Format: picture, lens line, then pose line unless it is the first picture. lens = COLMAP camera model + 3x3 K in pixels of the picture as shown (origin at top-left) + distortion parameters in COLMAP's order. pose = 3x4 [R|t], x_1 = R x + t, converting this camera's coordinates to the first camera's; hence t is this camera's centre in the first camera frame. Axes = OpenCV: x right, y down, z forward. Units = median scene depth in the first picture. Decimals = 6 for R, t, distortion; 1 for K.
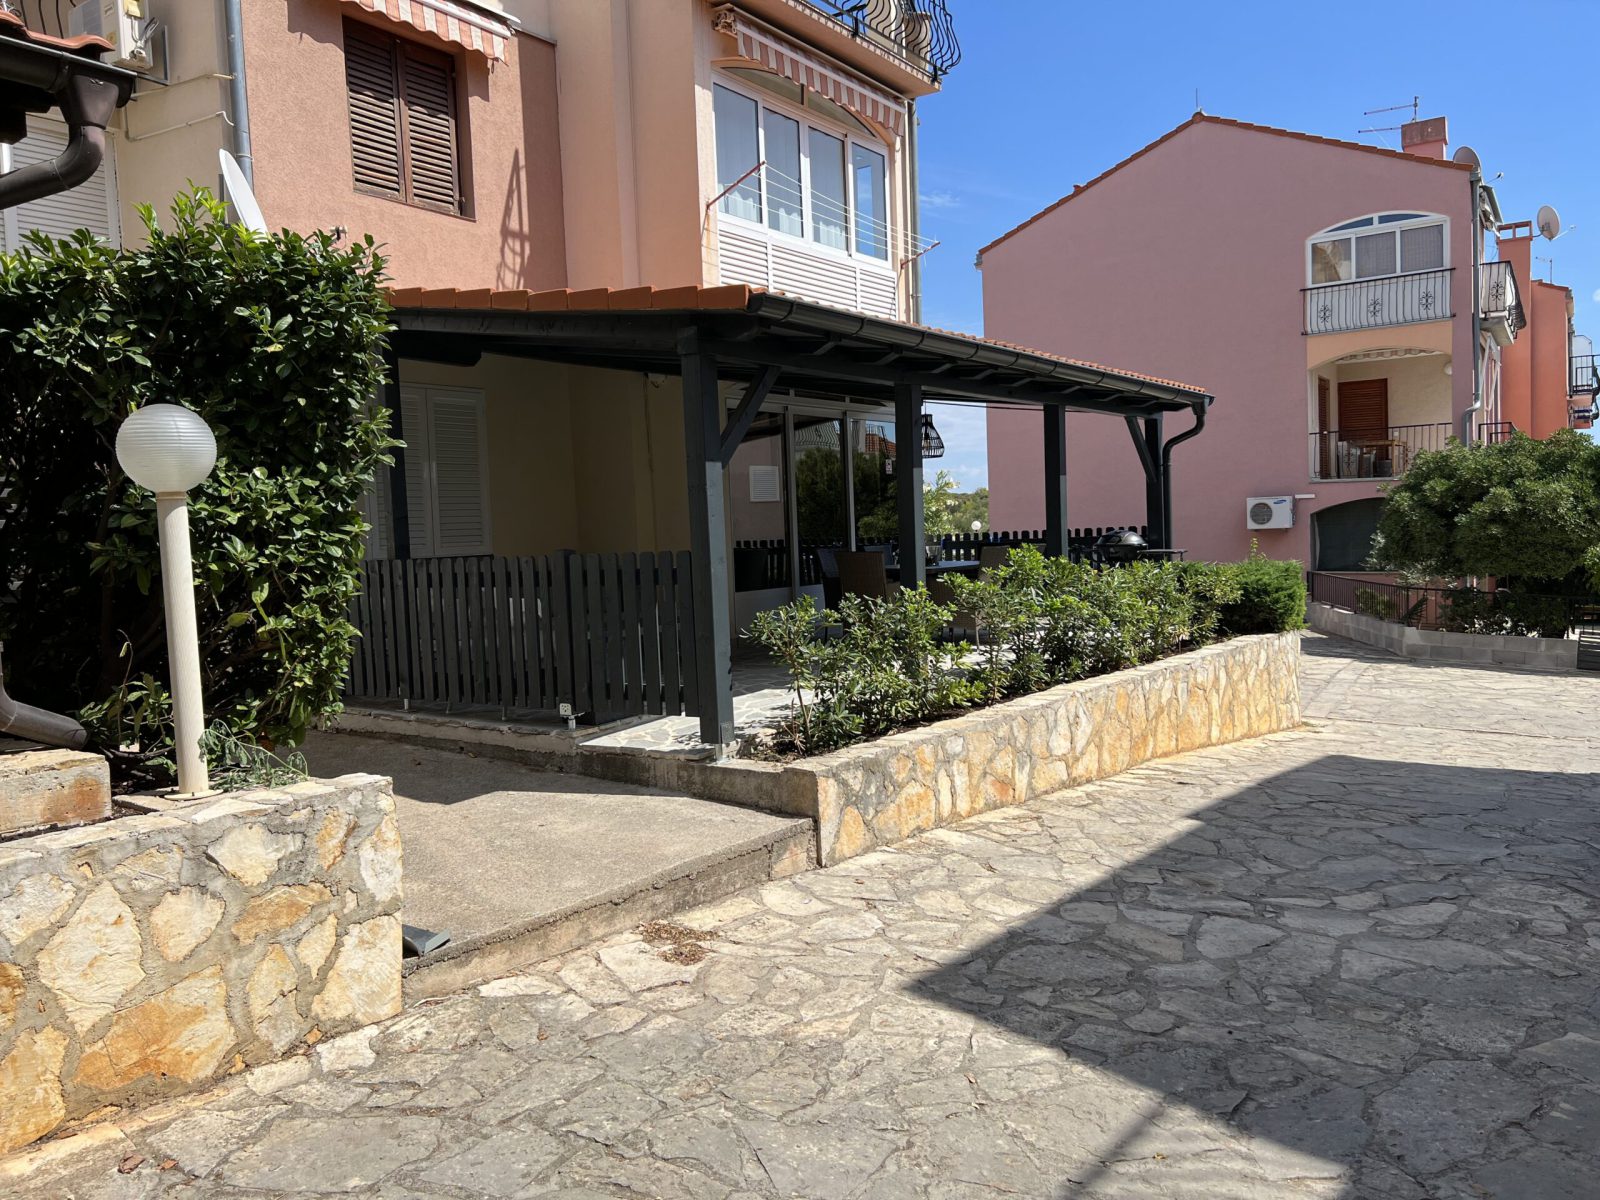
lens RADIAL K [[1195.9, 0, 804.3], [0, 1195.9, 586.6], [0, 0, 1]] dist [0.076303, -0.106448]
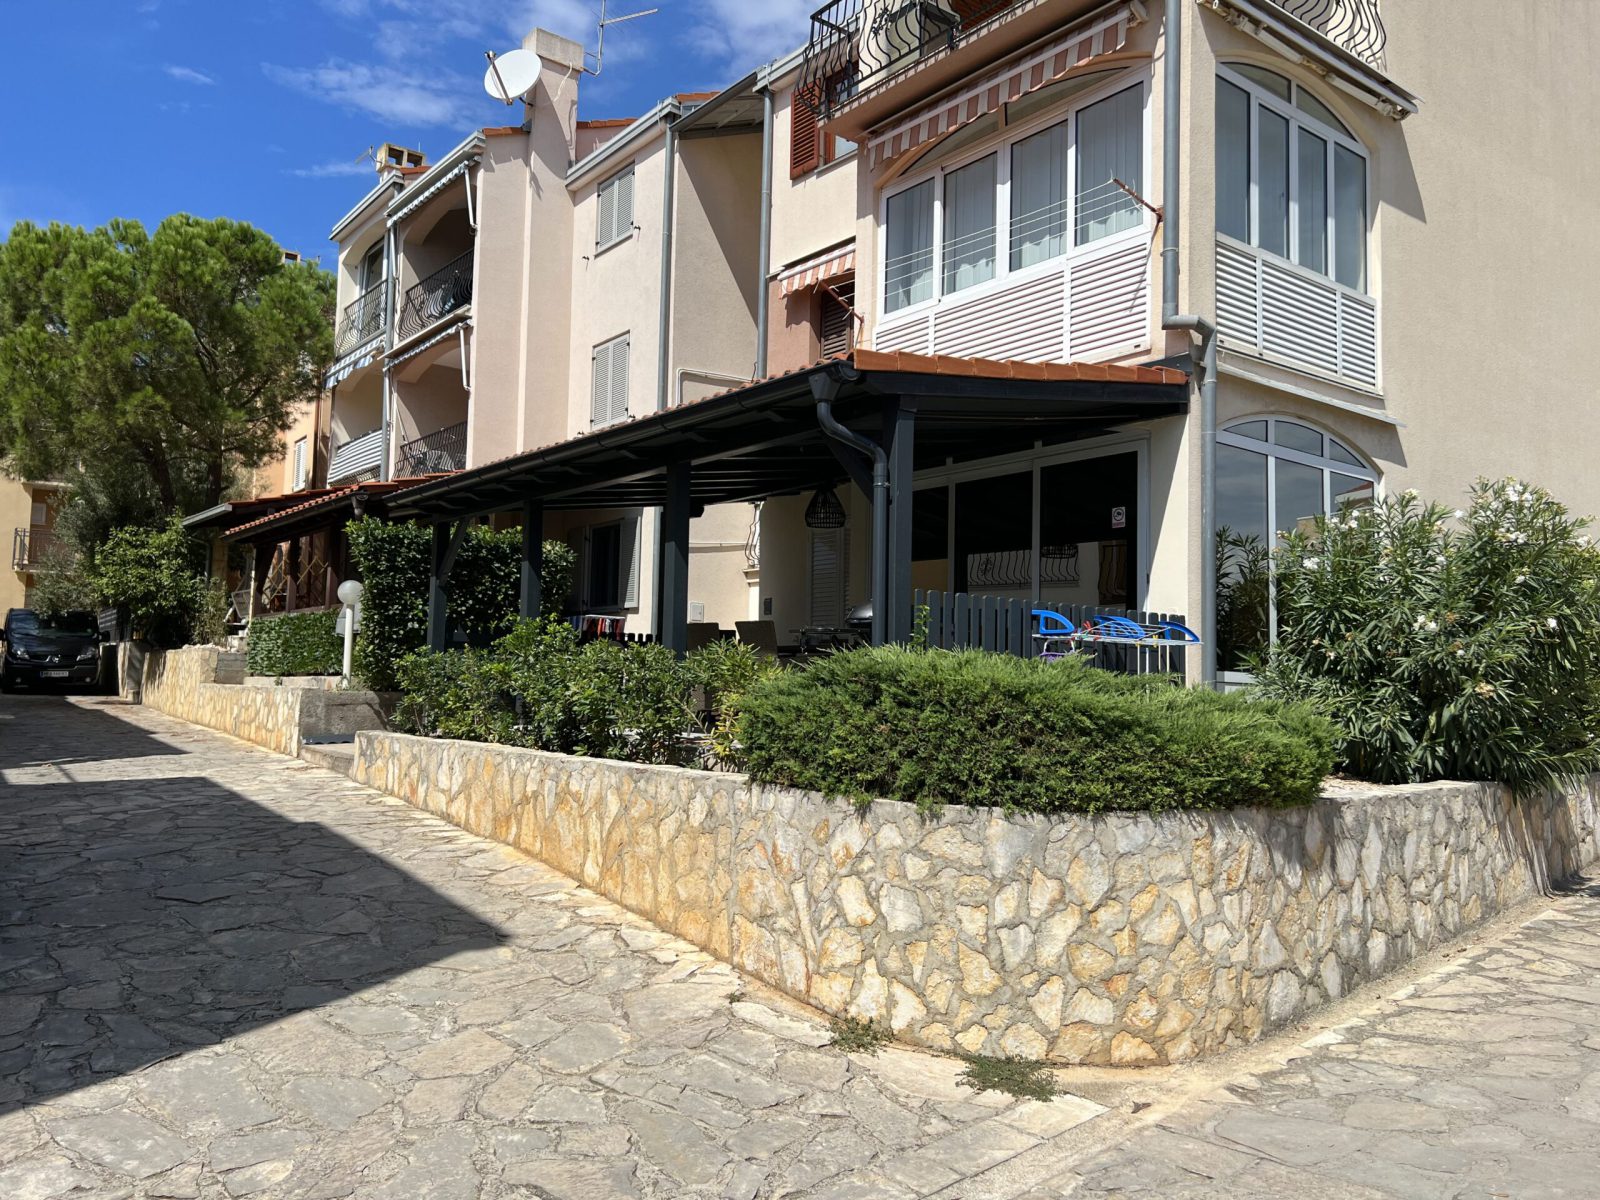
lens RADIAL K [[1195.9, 0, 804.3], [0, 1195.9, 586.6], [0, 0, 1]] dist [0.076303, -0.106448]
pose [[-0.270637, -0.050481, -0.961357, 0.591430], [-0.064428, 0.997335, -0.034232, -0.019807], [0.960523, 0.052674, -0.273168, 0.767678]]
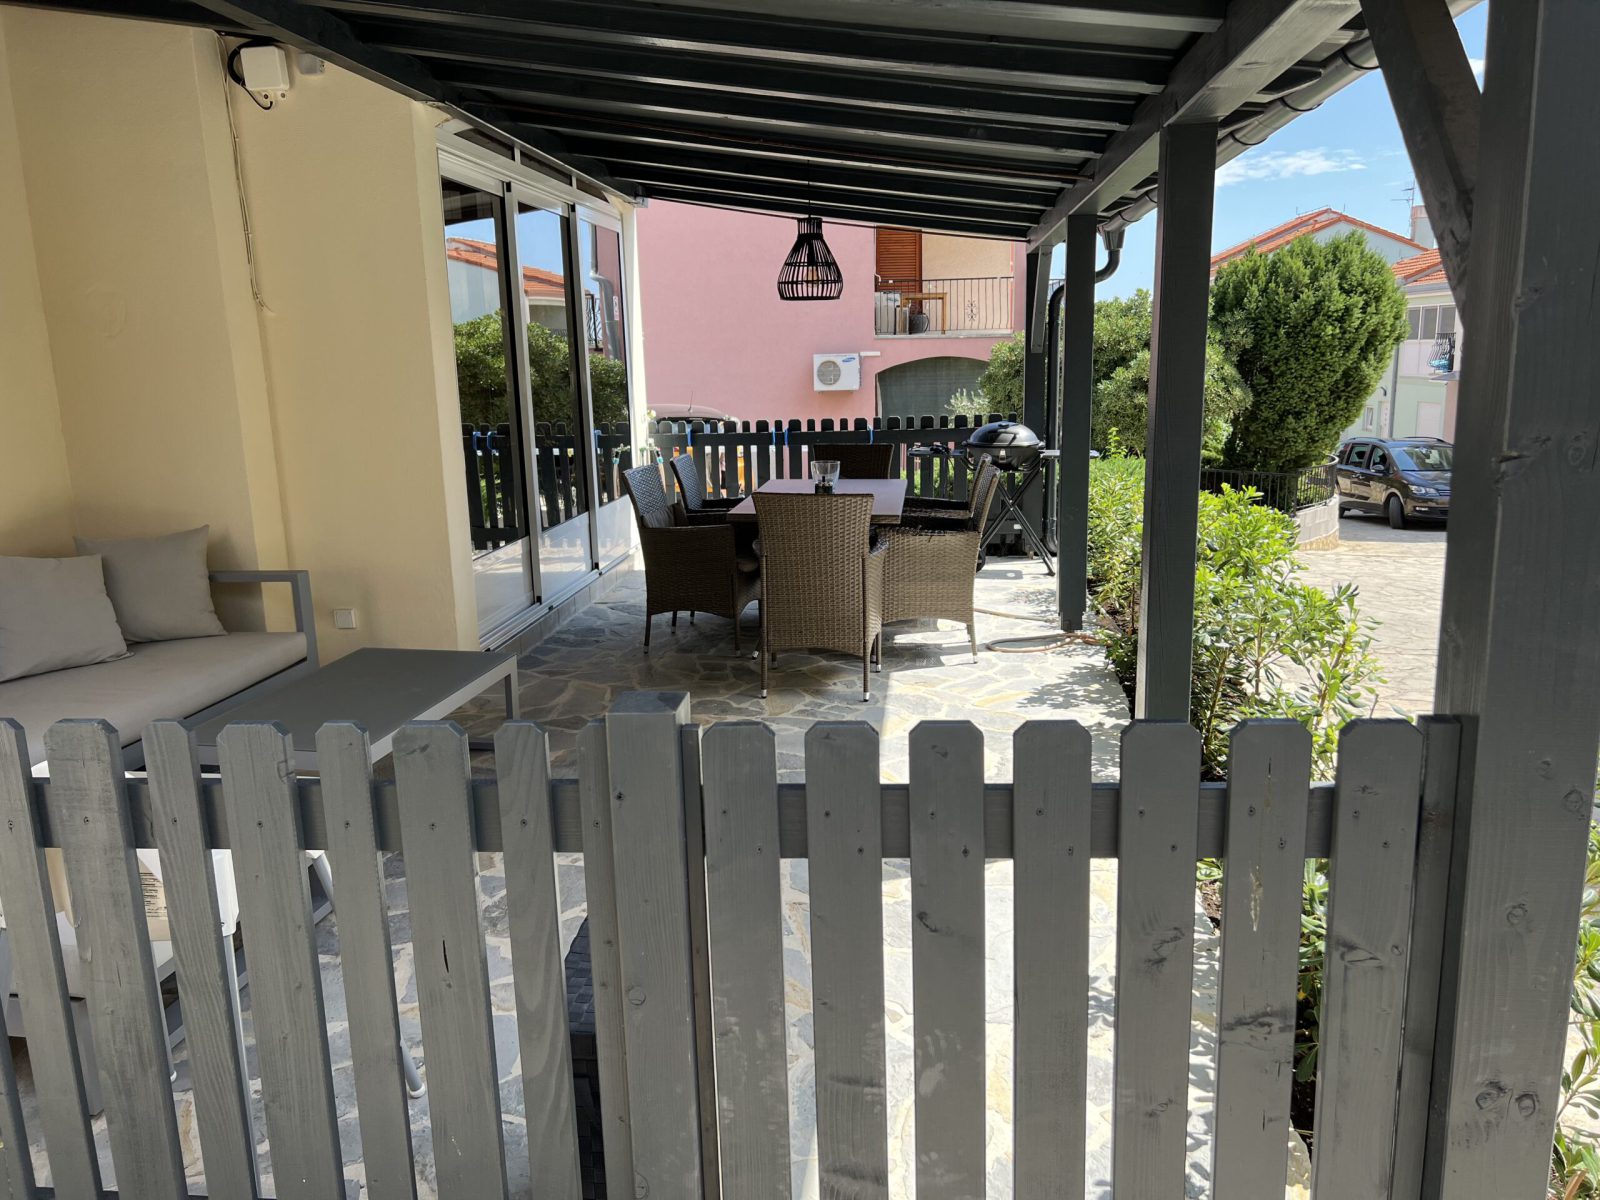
lens RADIAL K [[1195.9, 0, 804.3], [0, 1195.9, 586.6], [0, 0, 1]] dist [0.076303, -0.106448]
pose [[0.865798, -0.081661, 0.493685, -0.114655], [0.016997, 0.990824, 0.134085, -0.031892], [-0.500105, -0.107699, 0.859242, 0.320933]]
